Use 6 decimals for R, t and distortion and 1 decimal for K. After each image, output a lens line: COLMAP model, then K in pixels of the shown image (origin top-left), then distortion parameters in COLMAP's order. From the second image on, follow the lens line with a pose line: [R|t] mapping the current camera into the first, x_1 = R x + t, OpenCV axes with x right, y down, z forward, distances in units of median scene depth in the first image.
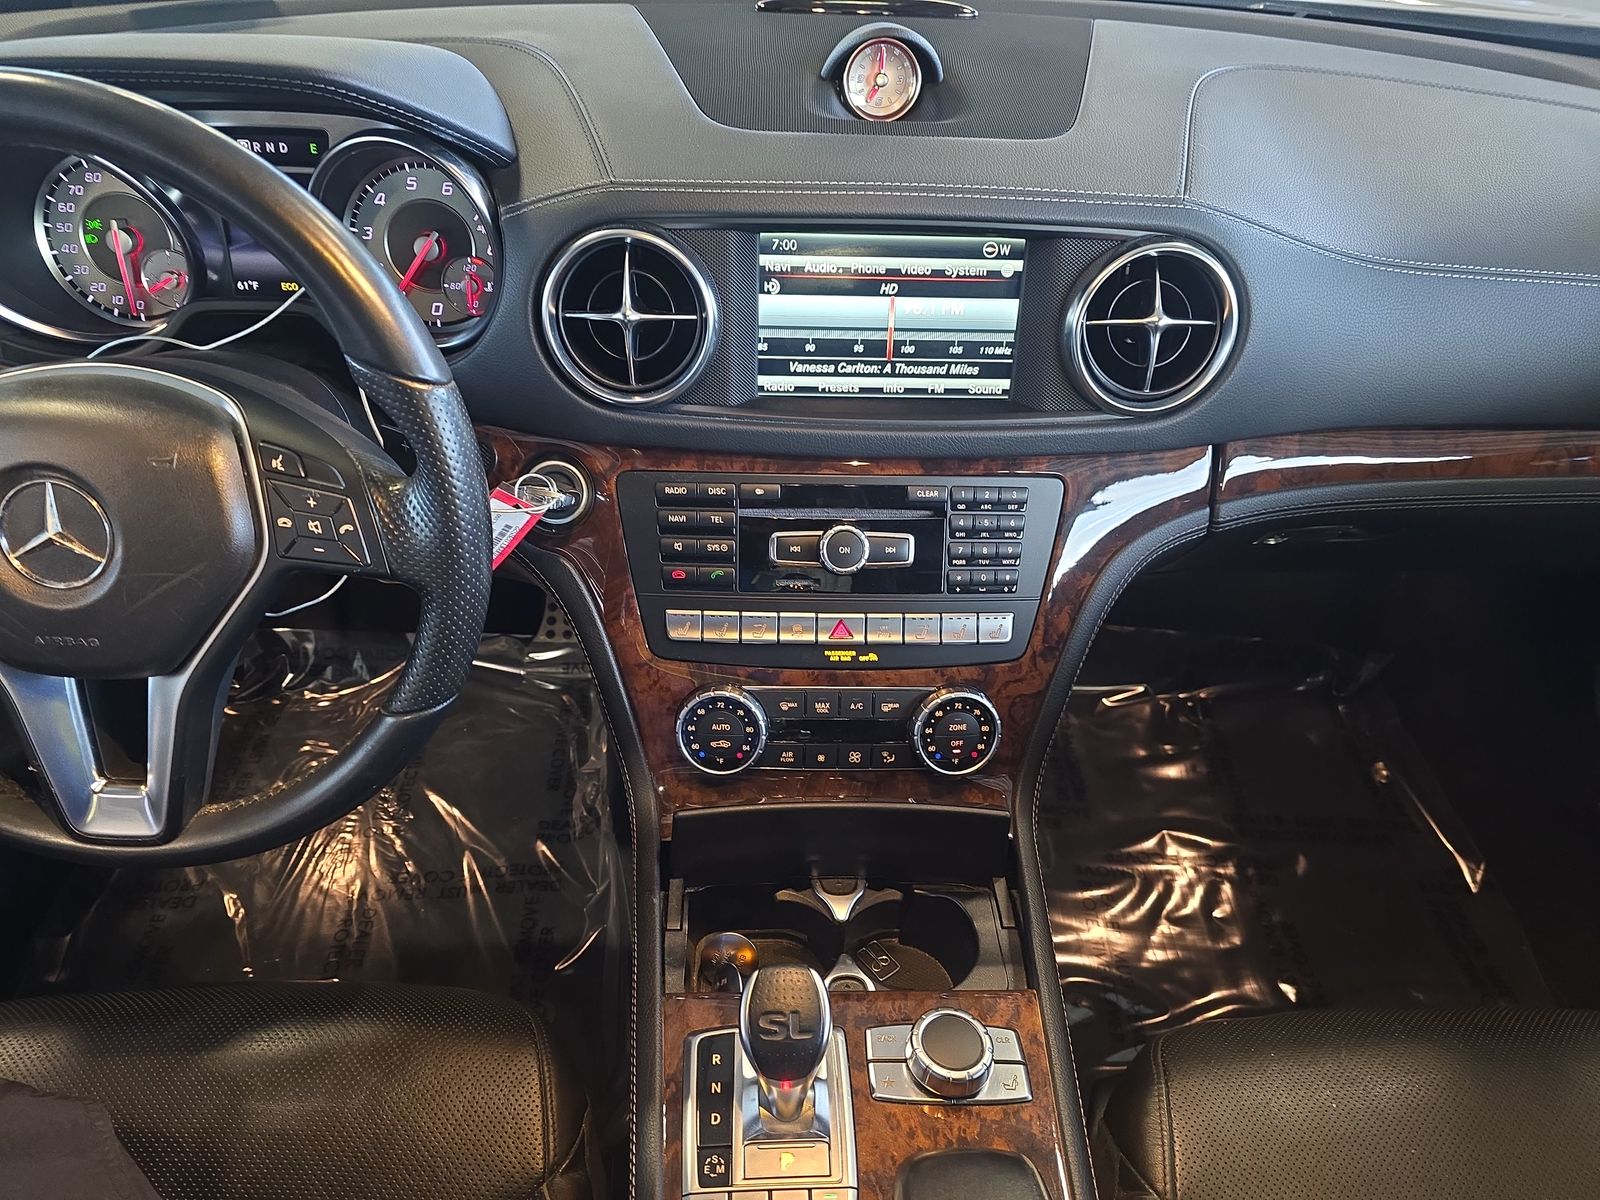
lens RADIAL K [[1090.6, 0, 800.0], [0, 1090.6, 600.0], [0, 0, 1]] dist [0.051748, -0.048759]
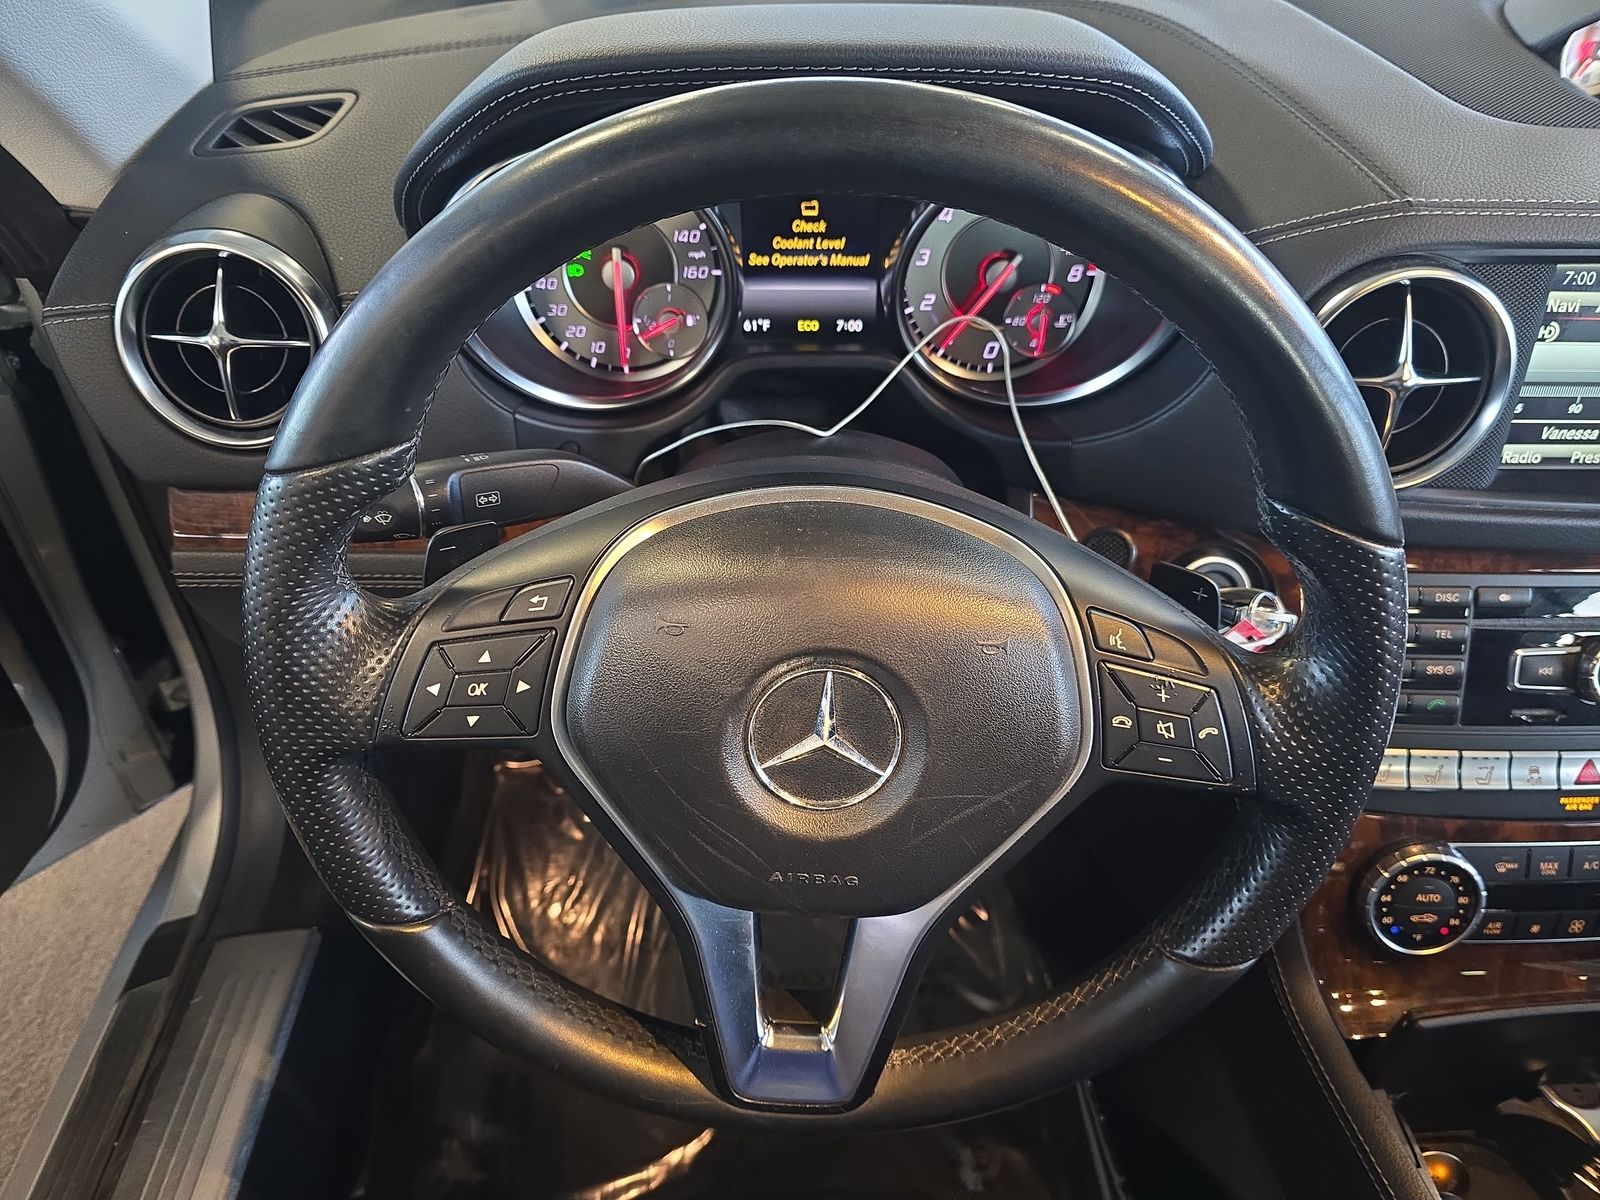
lens RADIAL K [[1100.2, 0, 800.0], [0, 1100.2, 600.0], [0, 0, 1]] dist [0.057524, -0.094399]
pose [[0.999923, -0.012408, 0.000383, -0.519179], [0.012380, 0.998976, 0.043524, -0.135335], [-0.000923, -0.043516, 0.999052, 0.224318]]
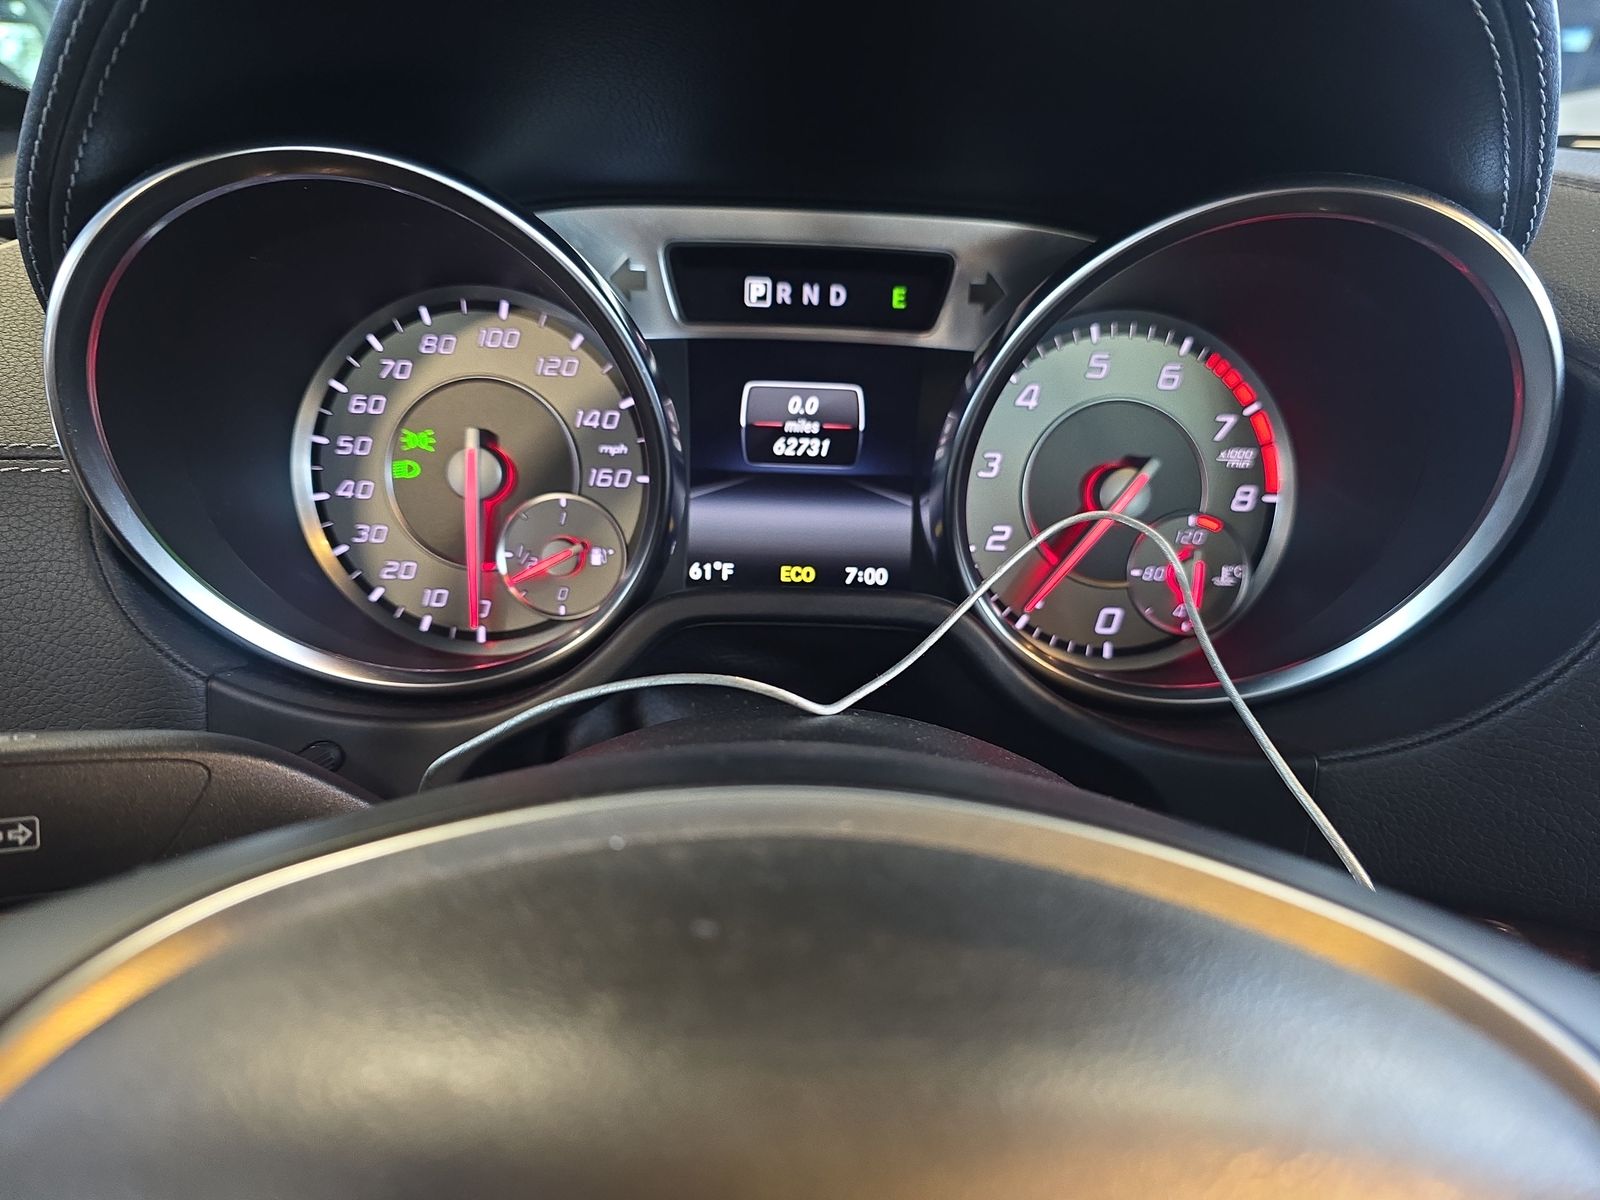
lens RADIAL K [[1100.2, 0, 800.0], [0, 1100.2, 600.0], [0, 0, 1]] dist [0.057524, -0.094399]
pose [[0.999954, 0.009442, 0.001609, -0.509298], [-0.008487, 0.951326, -0.308068, -0.142672], [-0.004439, 0.308041, 0.951363, 0.614767]]
